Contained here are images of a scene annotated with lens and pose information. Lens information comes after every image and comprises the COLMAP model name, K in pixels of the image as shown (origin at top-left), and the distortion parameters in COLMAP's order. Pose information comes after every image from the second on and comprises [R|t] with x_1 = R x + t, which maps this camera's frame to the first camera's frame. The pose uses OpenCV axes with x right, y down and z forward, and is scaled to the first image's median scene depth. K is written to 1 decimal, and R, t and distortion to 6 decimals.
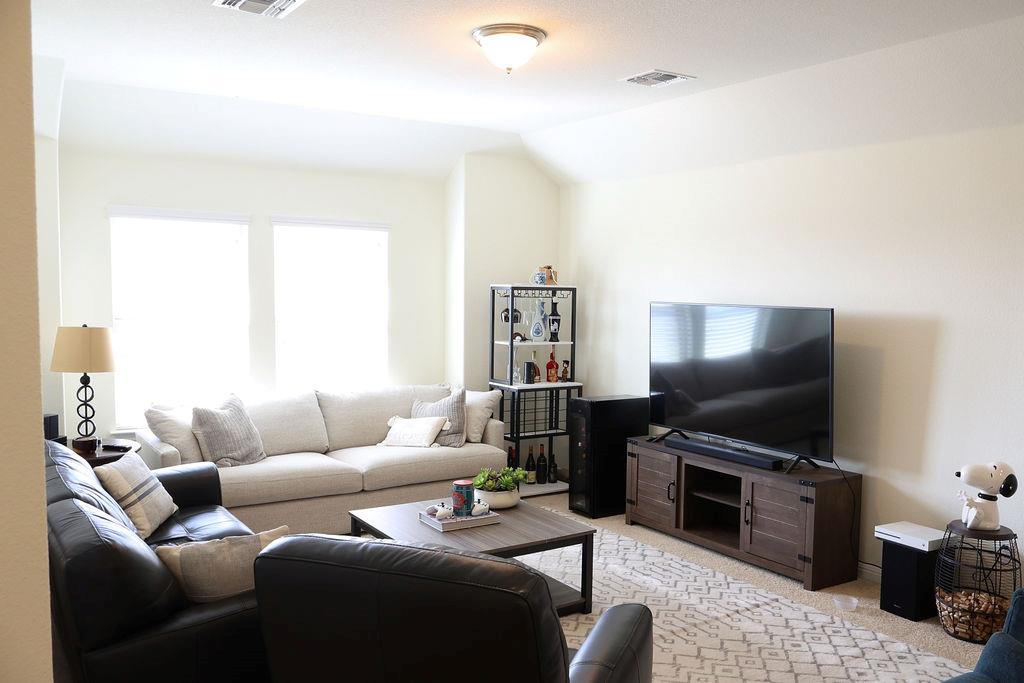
lens RADIAL K [[836.3, 0, 506.8], [0, 836.3, 350.1], [0, 0, 1]] dist [0.000991, -0.009971]
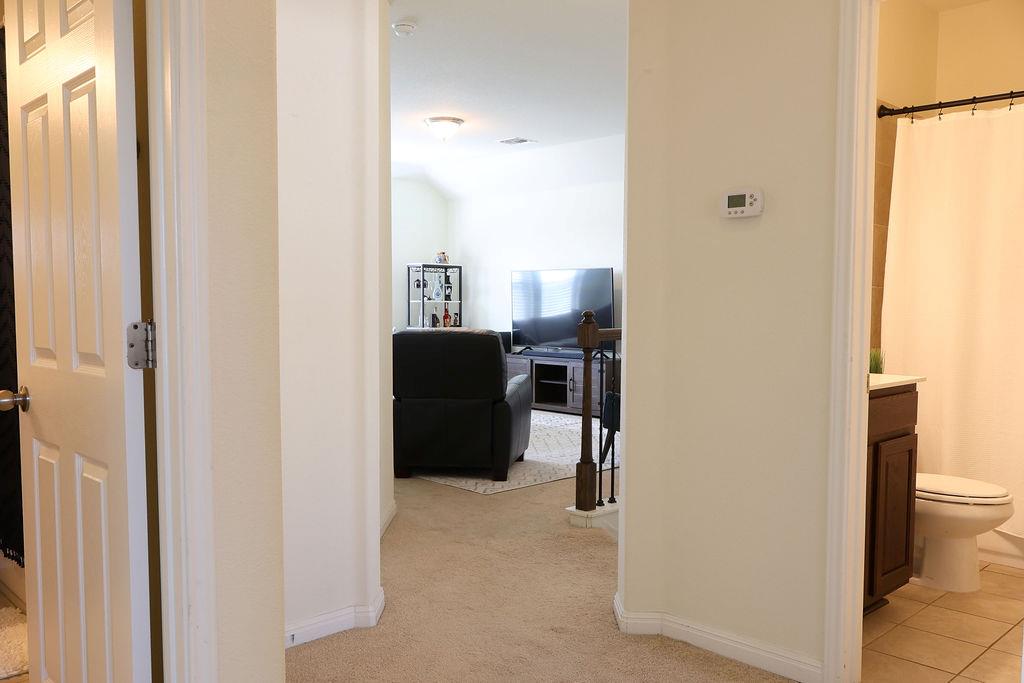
lens RADIAL K [[836.3, 0, 506.8], [0, 836.3, 350.1], [0, 0, 1]] dist [0.000991, -0.009971]
pose [[0.979058, -0.019121, 0.202681, -0.153615], [0.022394, 0.999653, -0.013867, 0.105531], [-0.202346, 0.018116, 0.979147, -0.537351]]
